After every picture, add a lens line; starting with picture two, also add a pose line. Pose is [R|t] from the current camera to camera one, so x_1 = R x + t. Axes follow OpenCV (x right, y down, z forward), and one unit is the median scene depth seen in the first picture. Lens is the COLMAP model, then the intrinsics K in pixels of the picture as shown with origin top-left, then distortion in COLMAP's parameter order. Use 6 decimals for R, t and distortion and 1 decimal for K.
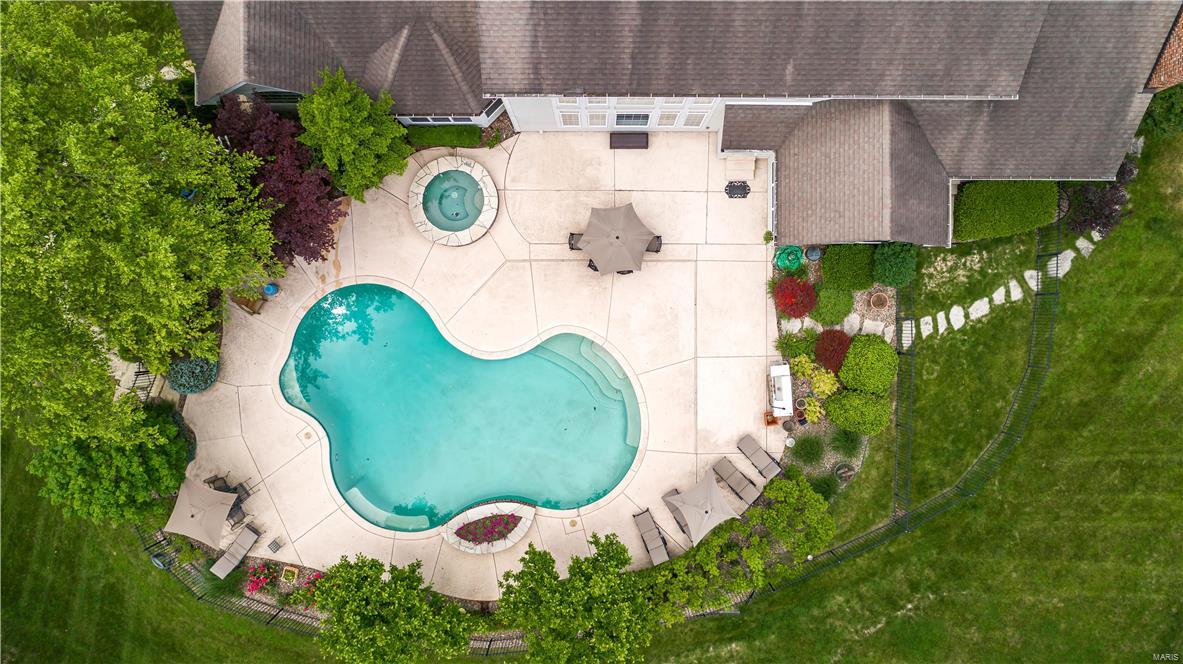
lens RADIAL K [[810.6, 0, 591.5], [0, 810.6, 332.0], [0, 0, 1]] dist [-0.000438, 0.002632]
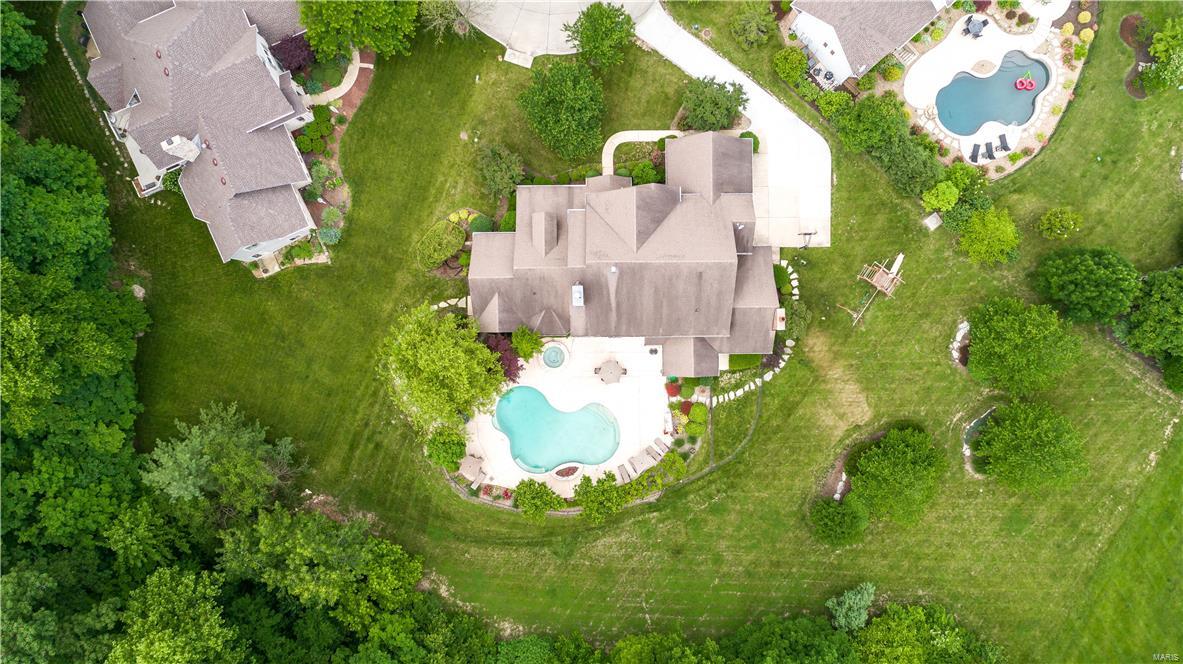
lens RADIAL K [[794.8, 0, 590.1], [0, 794.8, 347.0], [0, 0, 1]] dist [-0.001555, -0.000391]
pose [[0.999945, -0.010407, -0.001062, -0.038510], [0.010408, 0.999945, 0.001144, -0.196359], [0.001050, -0.001155, 0.999999, -1.776993]]
